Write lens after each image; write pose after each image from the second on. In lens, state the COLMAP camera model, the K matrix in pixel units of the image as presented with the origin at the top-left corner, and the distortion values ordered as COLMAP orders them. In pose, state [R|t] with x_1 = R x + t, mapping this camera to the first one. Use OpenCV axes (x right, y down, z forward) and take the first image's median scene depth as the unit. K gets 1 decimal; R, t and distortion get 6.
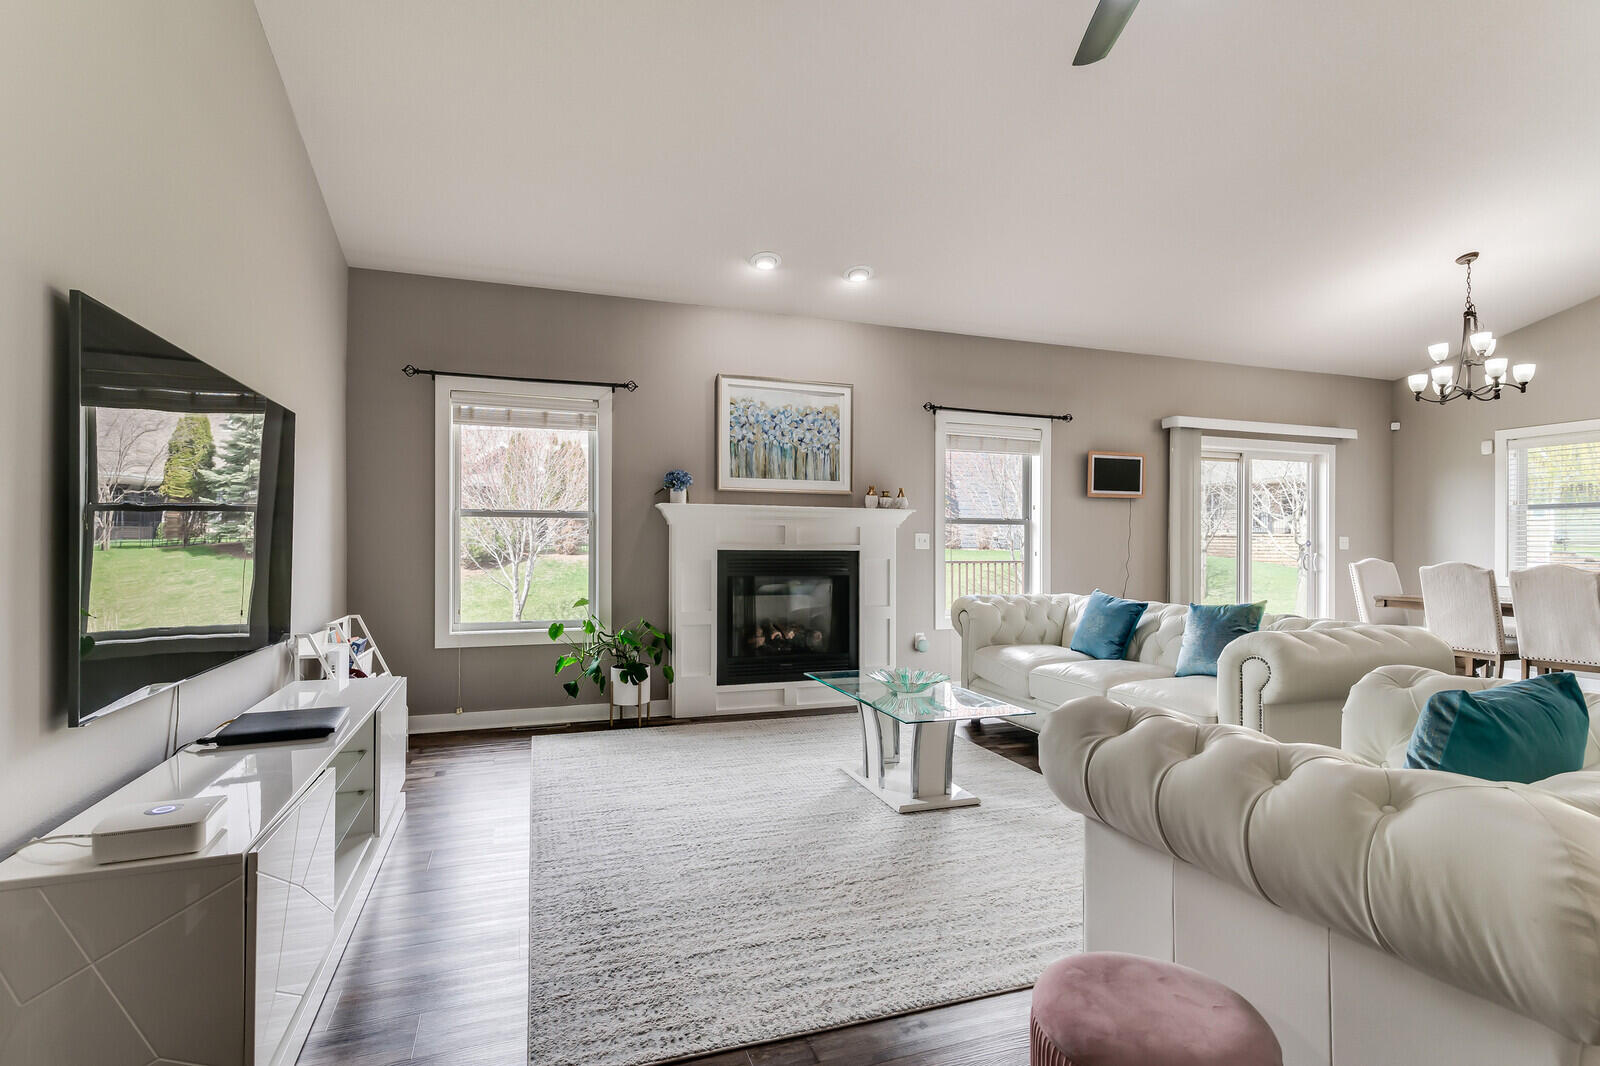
lens RADIAL K [[773.7, 0, 801.7], [0, 773.7, 543.7], [0, 0, 1]] dist [0.003370, 0.000947]
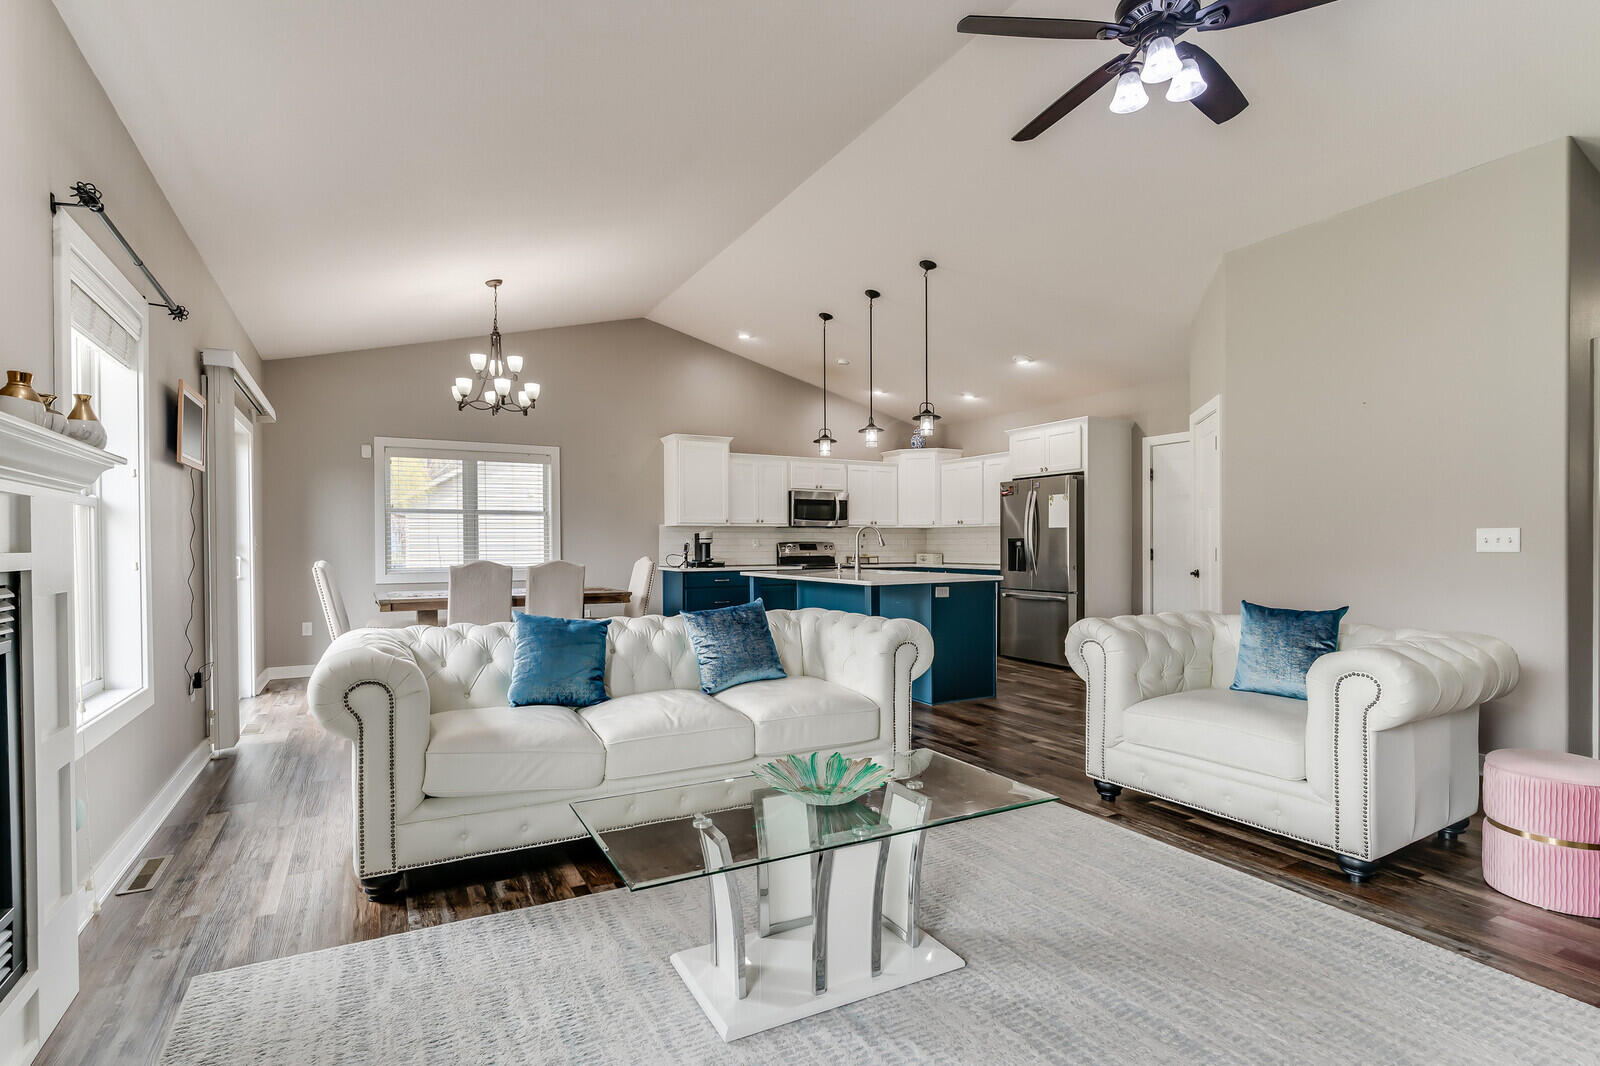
lens RADIAL K [[773.7, 0, 801.4], [0, 773.7, 549.2], [0, 0, 1]] dist [0.003370, 0.000947]
pose [[-0.159637, -0.010518, 0.987120, -0.287836], [0.005545, 0.999918, 0.011551, -0.002348], [-0.987160, 0.007317, -0.159566, 0.739145]]
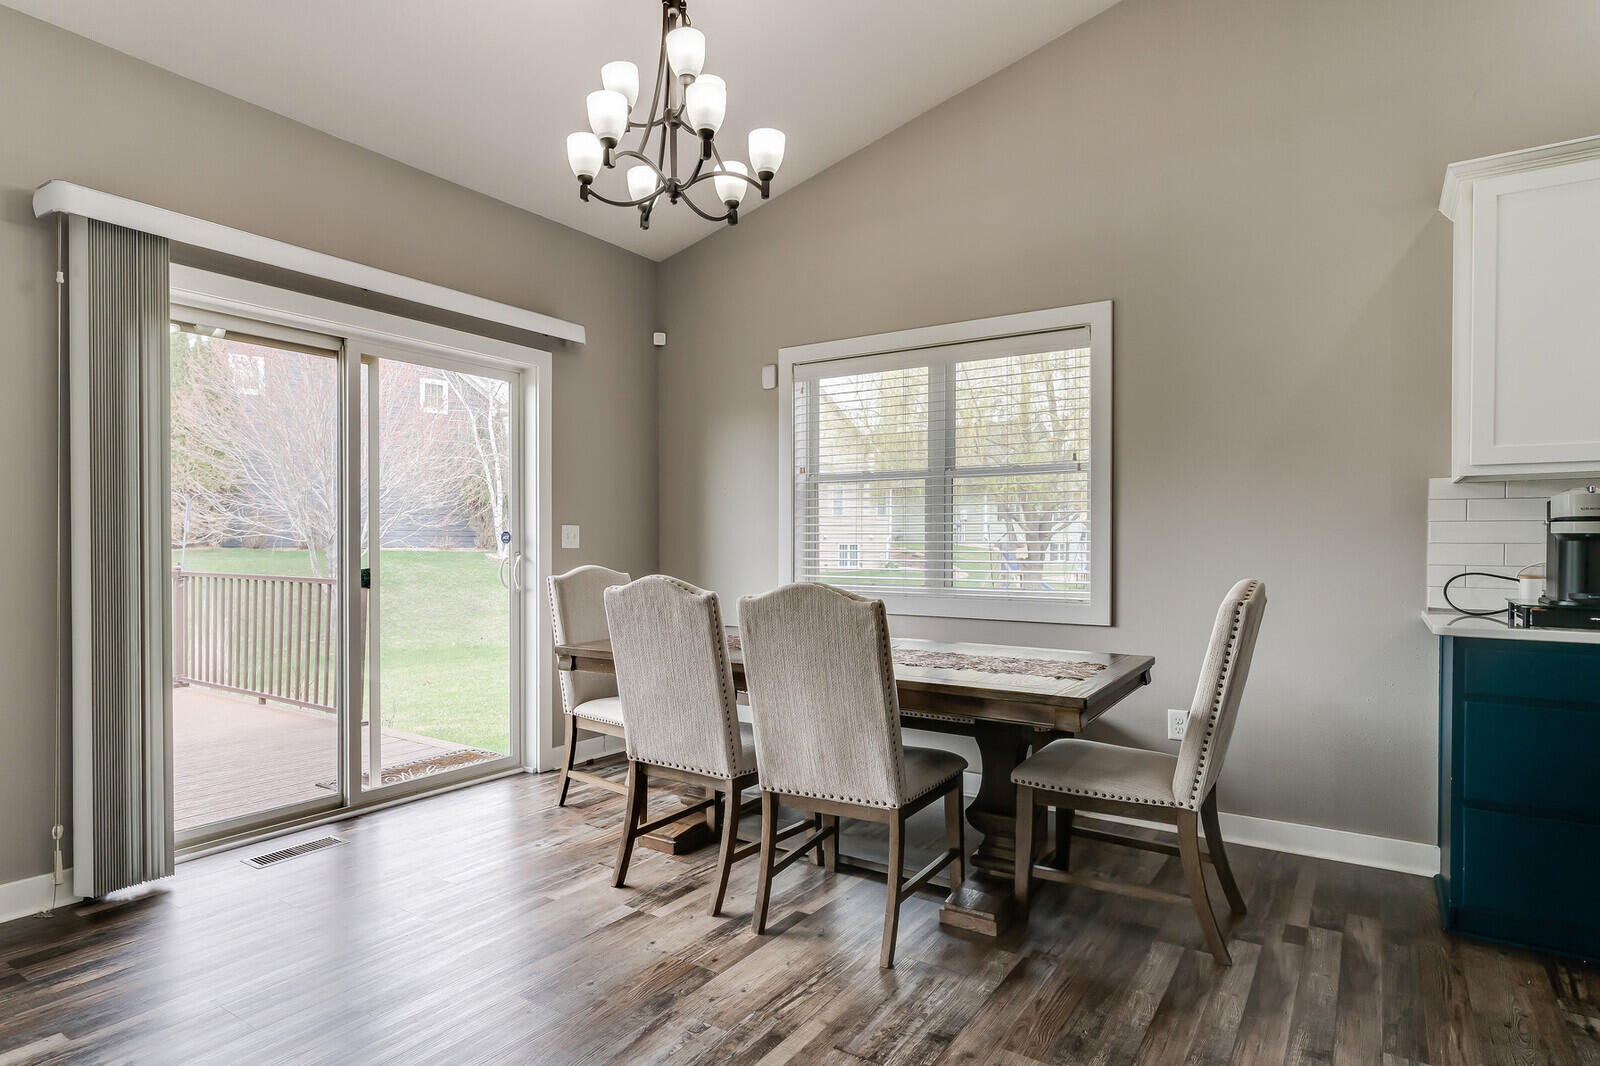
lens RADIAL K [[882.4, 0, 753.8], [0, 882.4, 553.7], [0, 0, 1]] dist [0.003714, -0.002198]
pose [[0.819435, -0.008692, 0.573106, 0.600867], [0.001678, 0.999917, 0.012767, 0.004748], [-0.573169, -0.009500, 0.819382, 0.558254]]
